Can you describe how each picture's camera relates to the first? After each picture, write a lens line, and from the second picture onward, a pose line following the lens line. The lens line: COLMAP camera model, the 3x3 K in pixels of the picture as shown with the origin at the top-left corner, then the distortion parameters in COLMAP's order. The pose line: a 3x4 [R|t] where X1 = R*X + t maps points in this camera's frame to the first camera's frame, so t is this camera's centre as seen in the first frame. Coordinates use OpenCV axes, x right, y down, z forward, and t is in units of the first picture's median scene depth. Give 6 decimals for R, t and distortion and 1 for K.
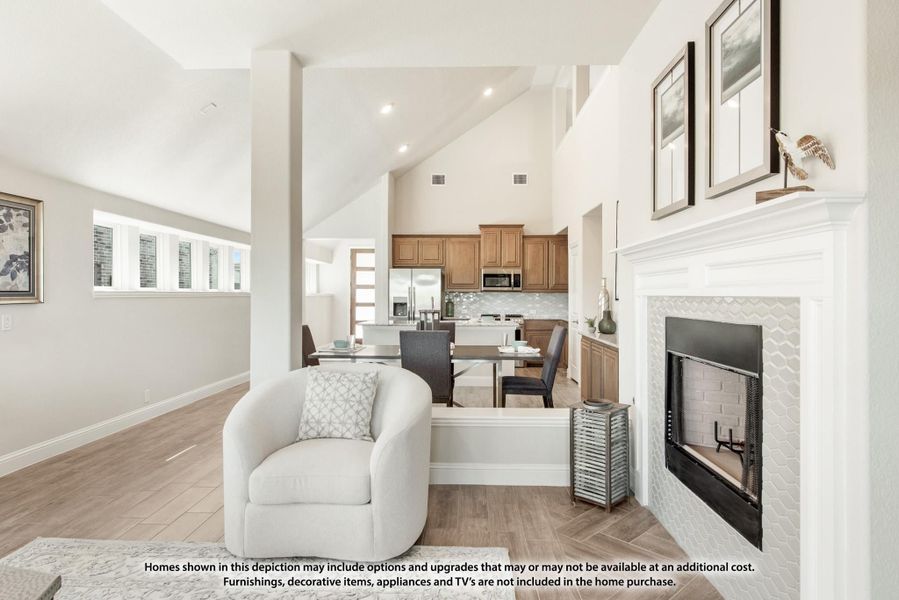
lens RADIAL K [[499.7, 0, 448.0], [0, 499.7, 290.2], [0, 0, 1]] dist [0.017456, -0.000955]
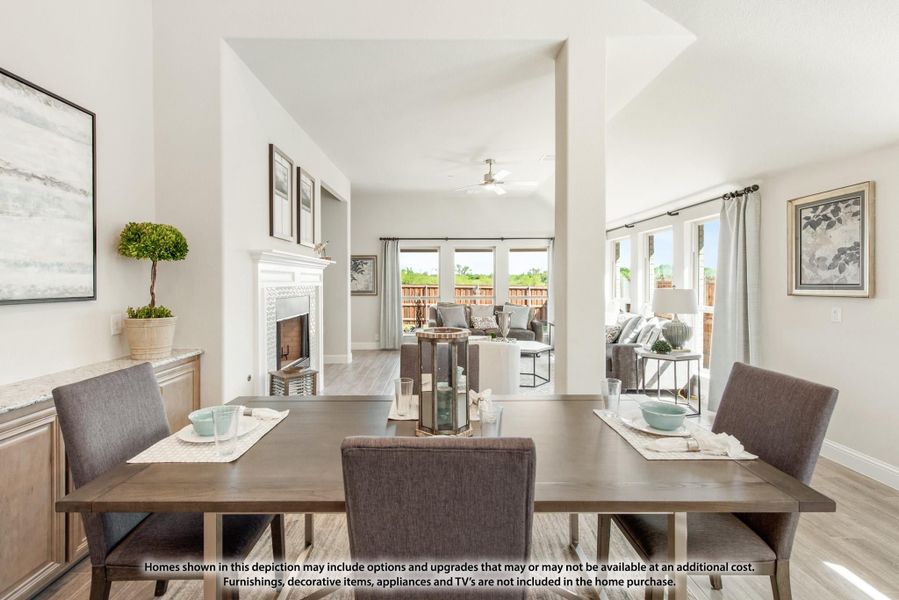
lens RADIAL K [[404.9, 0, 444.1], [0, 404.9, 284.7], [0, 0, 1]] dist [0.001847, -0.000012]
pose [[-0.998304, -0.001281, -0.058210, -0.010496], [-0.001303, 0.999999, 0.000332, 0.001590], [0.058210, 0.000407, -0.998304, 0.718081]]
